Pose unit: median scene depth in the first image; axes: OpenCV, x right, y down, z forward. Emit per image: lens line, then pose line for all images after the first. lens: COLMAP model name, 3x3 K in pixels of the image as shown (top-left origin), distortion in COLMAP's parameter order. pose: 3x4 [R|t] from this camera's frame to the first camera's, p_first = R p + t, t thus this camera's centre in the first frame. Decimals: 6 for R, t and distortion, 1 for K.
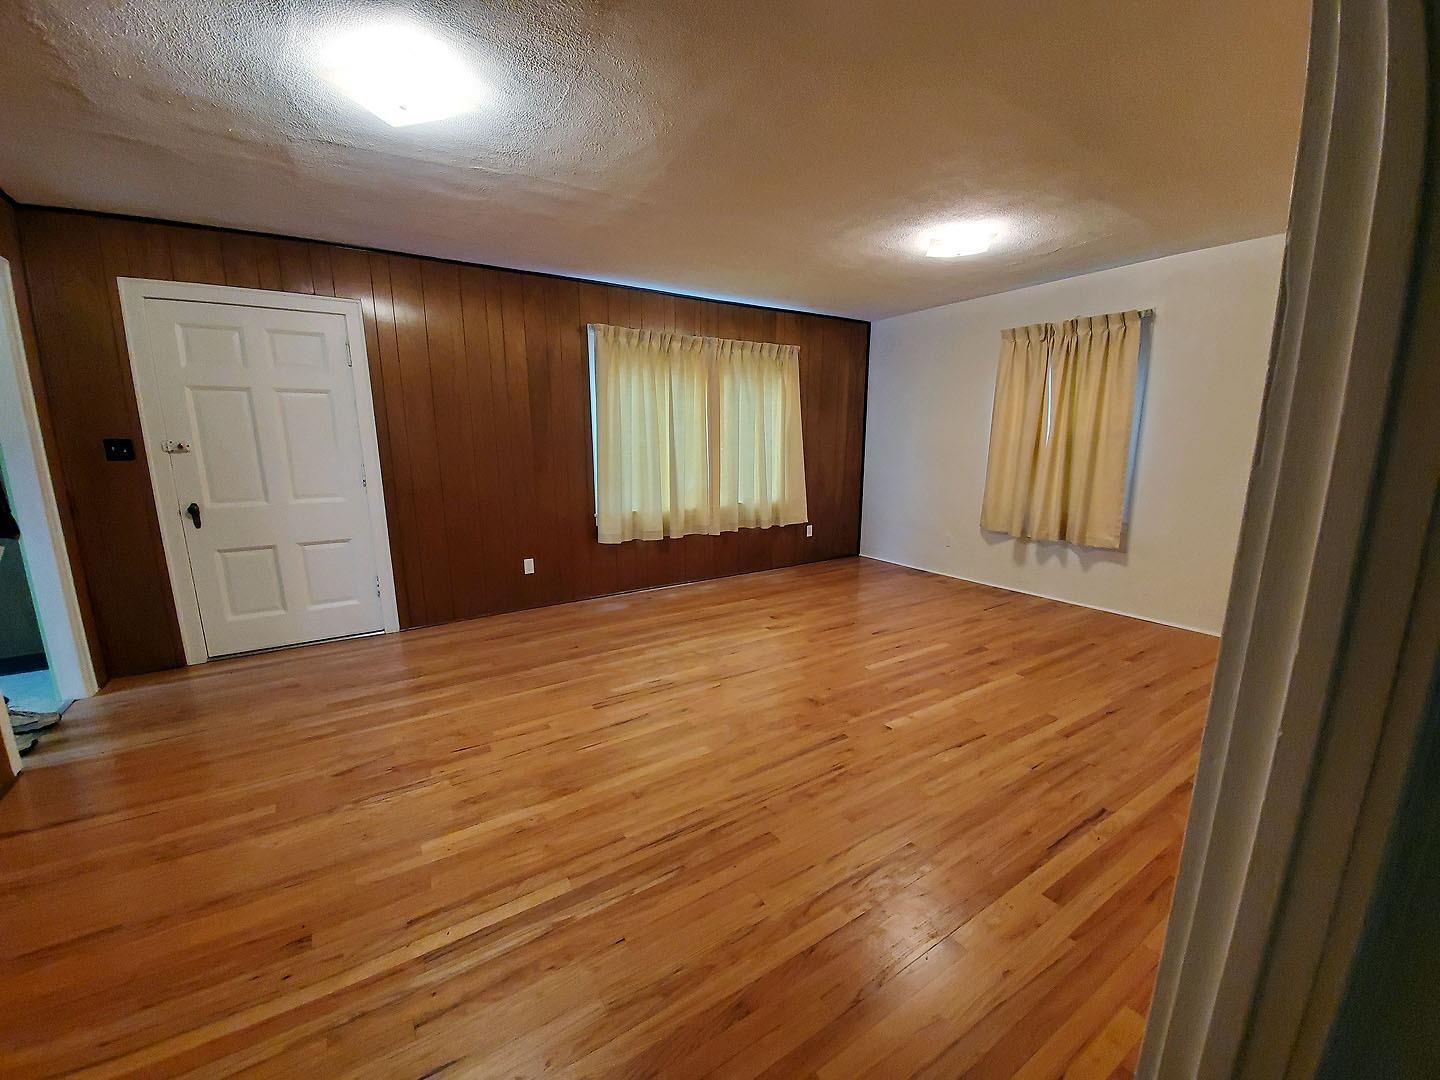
lens RADIAL K [[559.6, 0, 718.8], [0, 559.6, 549.9], [0, 0, 1]] dist [0.011359, -0.017970]
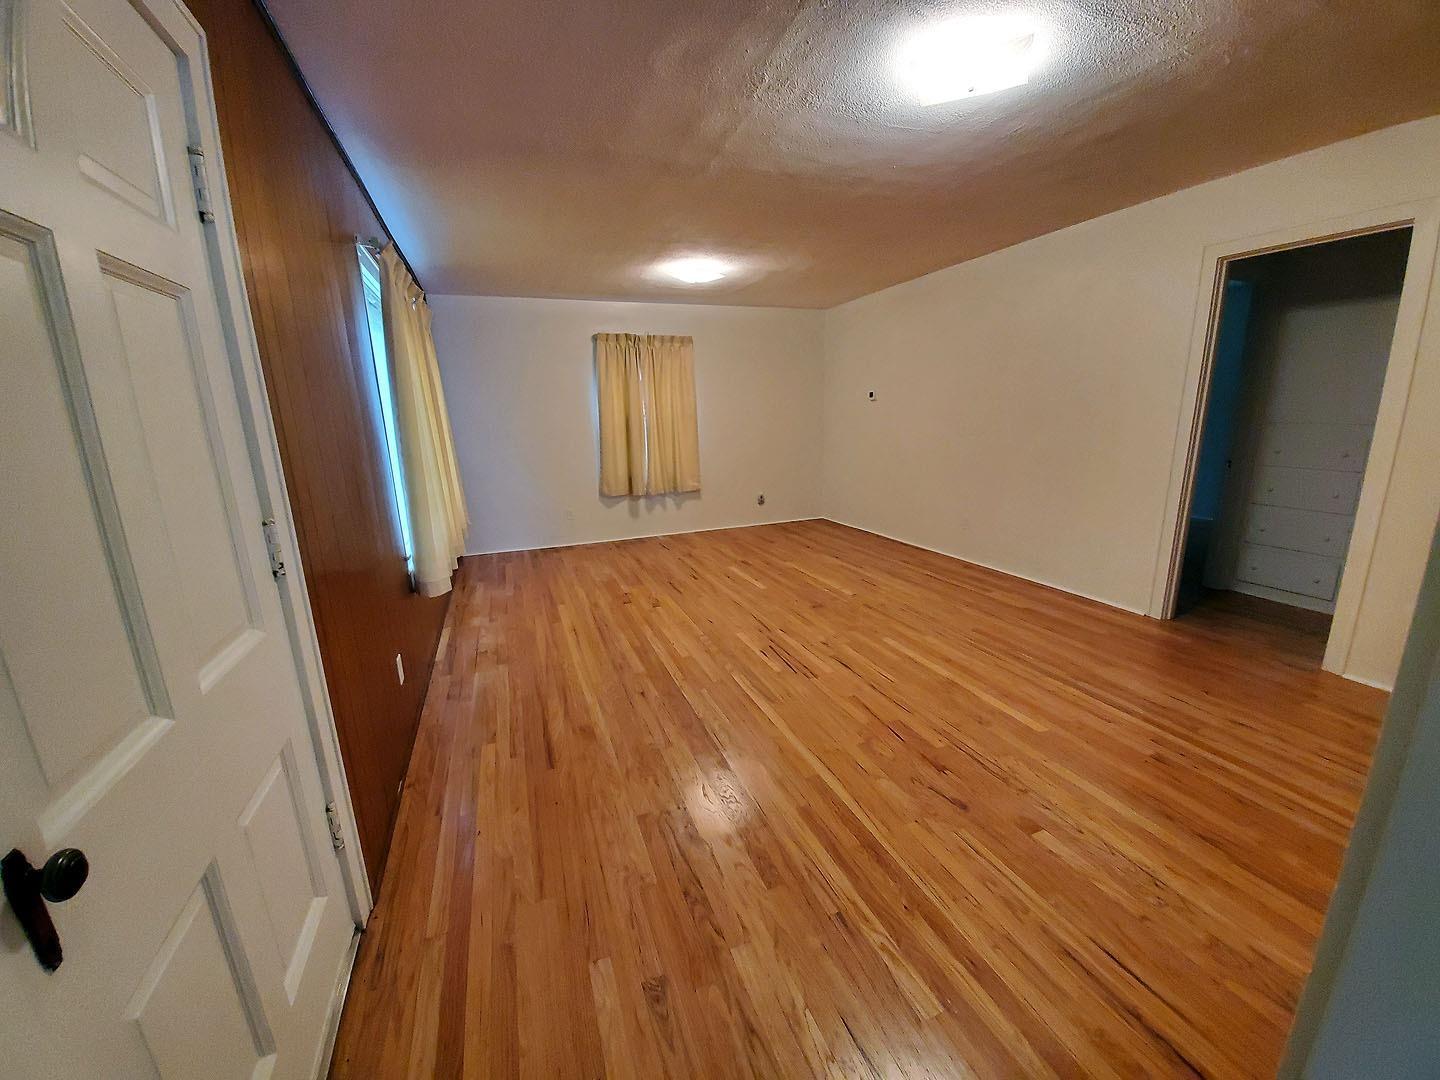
lens RADIAL K [[578.9, 0, 712.9], [0, 578.9, 544.9], [0, 0, 1]] dist [0.022873, 0.000049]
pose [[0.212240, -0.220308, 0.952060, -0.997559], [0.217904, 0.960396, 0.173661, -0.149007], [-0.952613, 0.170600, 0.251840, 0.696887]]
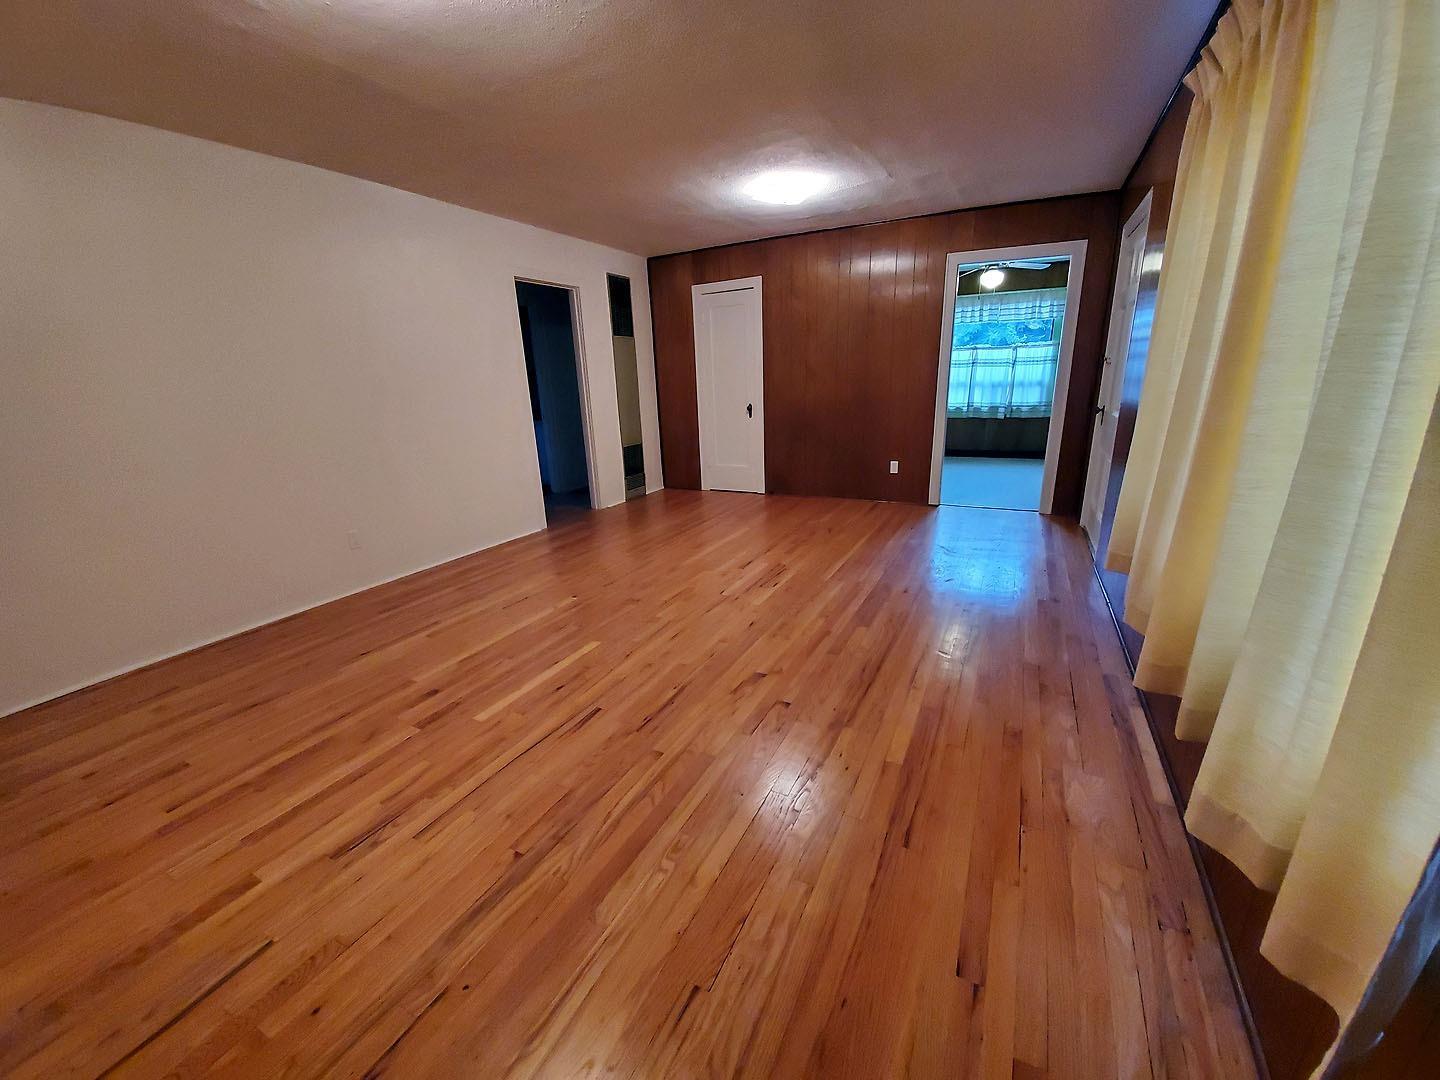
lens RADIAL K [[559.6, 0, 718.8], [0, 559.6, 549.9], [0, 0, 1]] dist [0.011359, -0.017970]
pose [[-0.862489, 0.186354, -0.470515, 0.453645], [-0.055989, 0.888889, 0.454688, -0.304622], [0.502969, 0.418508, -0.756223, 1.582503]]
